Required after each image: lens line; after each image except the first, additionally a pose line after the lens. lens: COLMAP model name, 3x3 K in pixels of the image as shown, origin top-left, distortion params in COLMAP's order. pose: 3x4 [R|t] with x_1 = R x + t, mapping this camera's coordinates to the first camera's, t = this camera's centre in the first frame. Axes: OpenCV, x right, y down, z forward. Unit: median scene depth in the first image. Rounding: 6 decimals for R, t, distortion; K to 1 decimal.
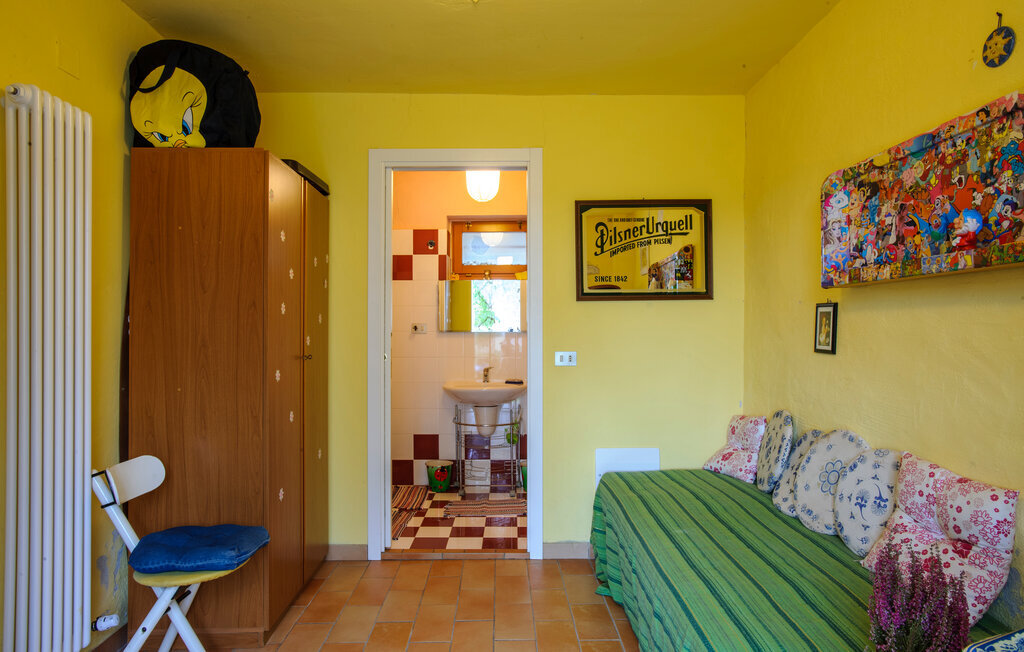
lens RADIAL K [[658.3, 0, 512.4], [0, 658.3, 327.2], [0, 0, 1]] dist [-0.000054, -0.000001]
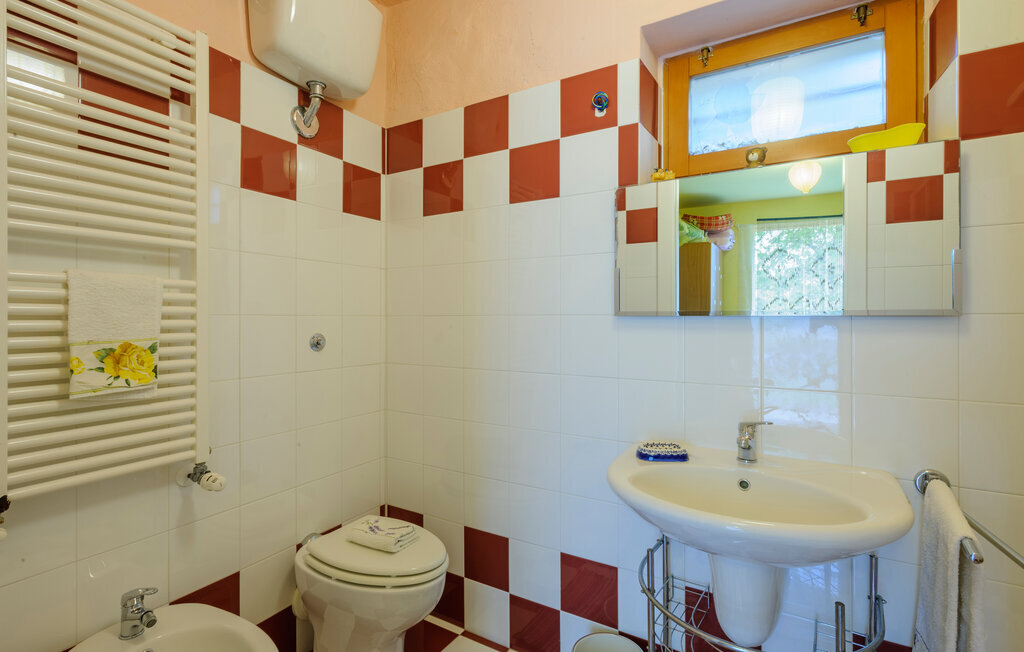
lens RADIAL K [[500.2, 0, 510.6], [0, 500.2, 323.7], [0, 0, 1]] dist [0.003623, 0.000252]
pose [[0.844102, 0.005025, -0.536159, -0.001240], [0.003072, 0.999894, 0.014208, 0.007548], [0.536174, -0.013640, 0.843997, 0.700020]]
